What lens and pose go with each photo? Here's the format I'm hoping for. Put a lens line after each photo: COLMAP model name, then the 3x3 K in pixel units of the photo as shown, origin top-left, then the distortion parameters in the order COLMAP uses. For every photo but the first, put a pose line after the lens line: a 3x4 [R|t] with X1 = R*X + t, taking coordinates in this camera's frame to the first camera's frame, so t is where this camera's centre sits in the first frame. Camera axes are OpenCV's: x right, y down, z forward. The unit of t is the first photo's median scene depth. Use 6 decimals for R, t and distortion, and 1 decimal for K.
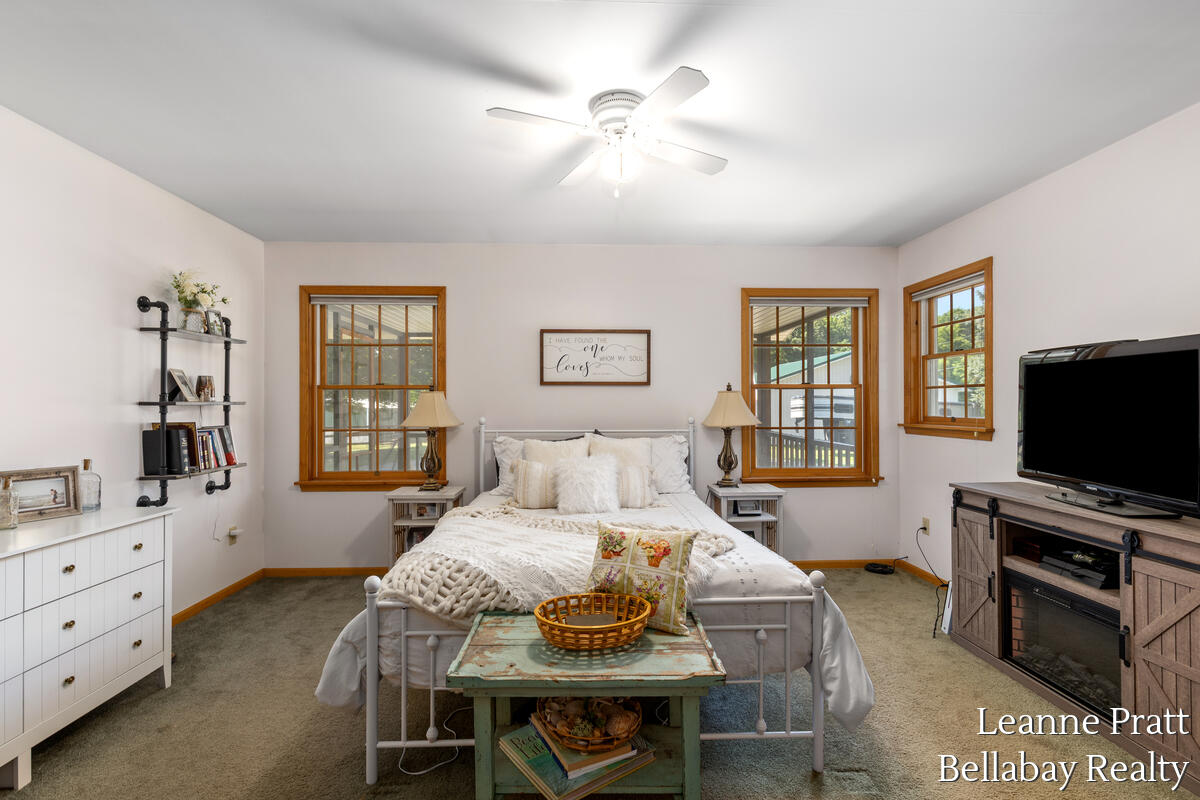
lens RADIAL K [[549.9, 0, 608.4], [0, 549.9, 400.7], [0, 0, 1]] dist [-0.001001, -0.000292]
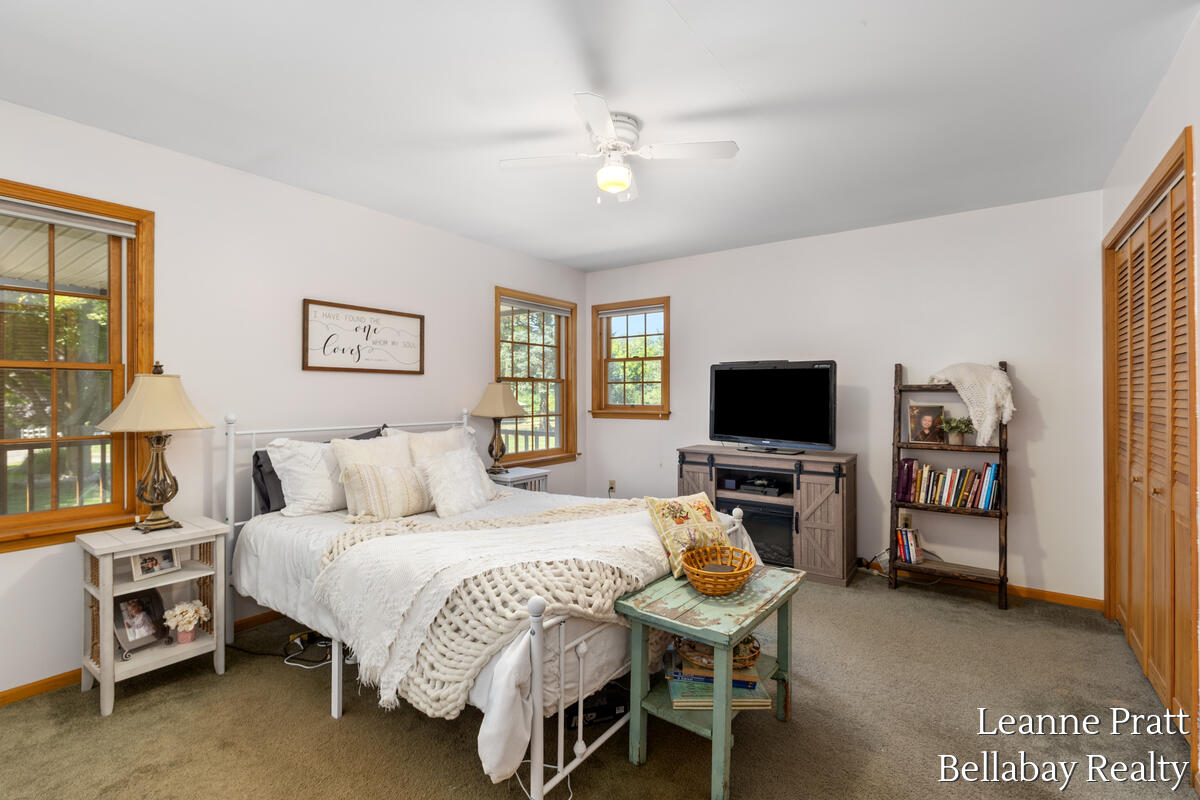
lens RADIAL K [[549.9, 0, 605.8], [0, 549.9, 395.0], [0, 0, 1]] dist [-0.001001, -0.000292]
pose [[0.608029, 0.001251, 0.793914, -0.572189], [-0.004732, 0.999987, 0.002048, 0.003641], [-0.793901, -0.005002, 0.608027, 0.222346]]
